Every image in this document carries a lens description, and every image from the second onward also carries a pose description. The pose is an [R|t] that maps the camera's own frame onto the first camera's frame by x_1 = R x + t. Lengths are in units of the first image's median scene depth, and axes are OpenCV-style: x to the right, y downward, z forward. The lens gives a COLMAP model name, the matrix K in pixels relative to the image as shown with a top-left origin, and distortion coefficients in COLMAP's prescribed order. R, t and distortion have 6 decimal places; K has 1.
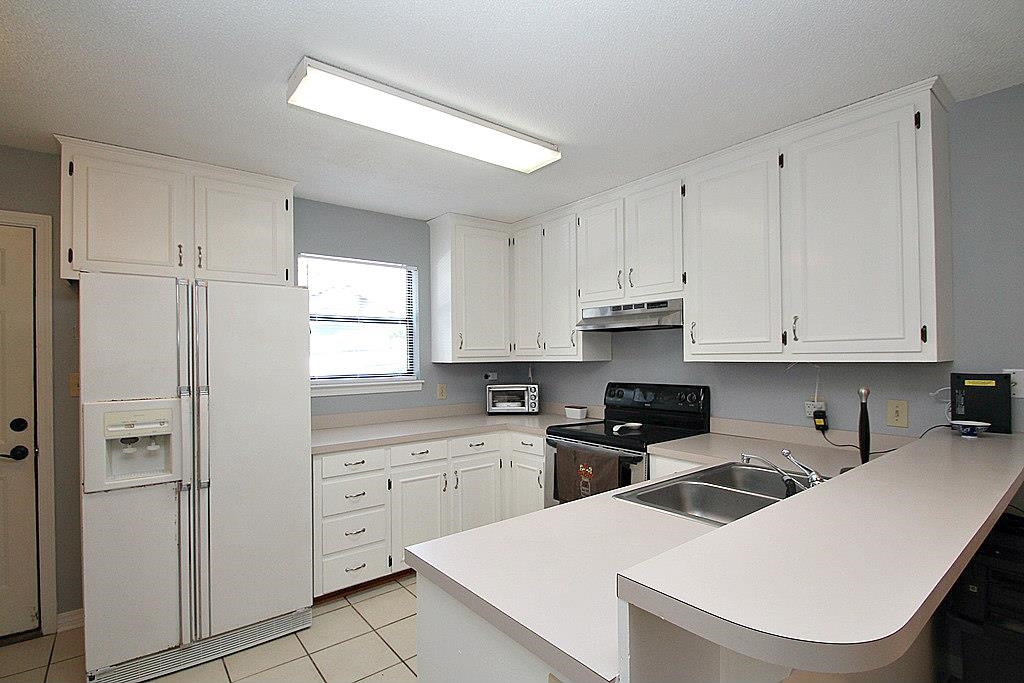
lens RADIAL K [[486.4, 0, 502.5], [0, 486.4, 355.1], [0, 0, 1]] dist [0.010163, -0.015214]
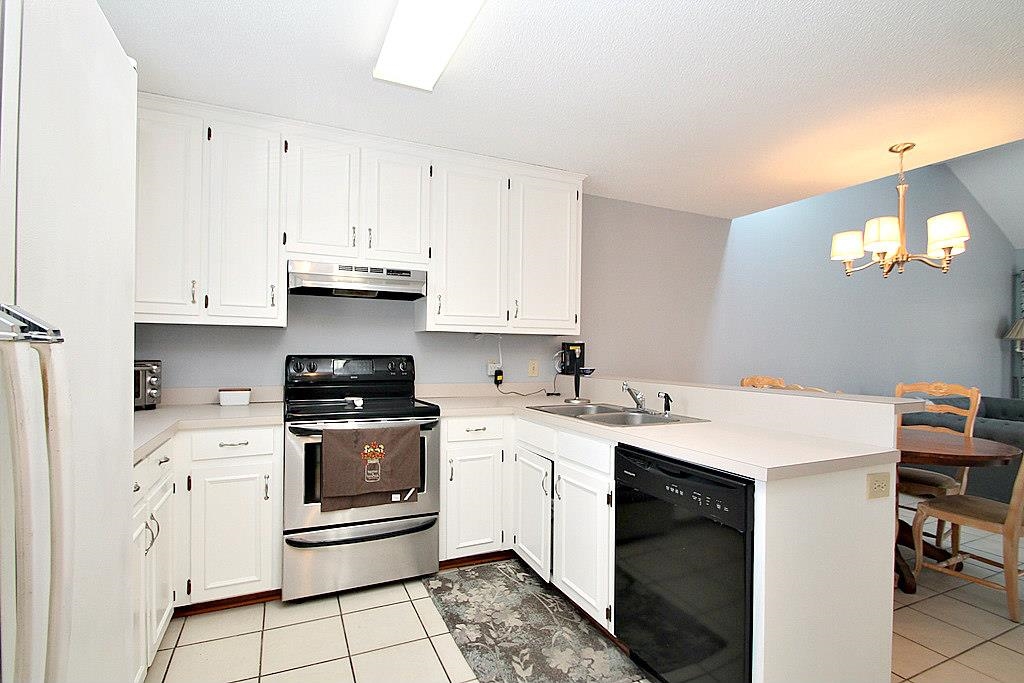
lens RADIAL K [[486.4, 0, 502.5], [0, 486.4, 355.1], [0, 0, 1]] dist [0.010163, -0.015214]
pose [[0.235851, 0.007123, 0.971763, -0.596324], [-0.016679, 0.999856, -0.003280, 0.064566], [-0.971646, -0.015435, 0.235936, 0.559064]]
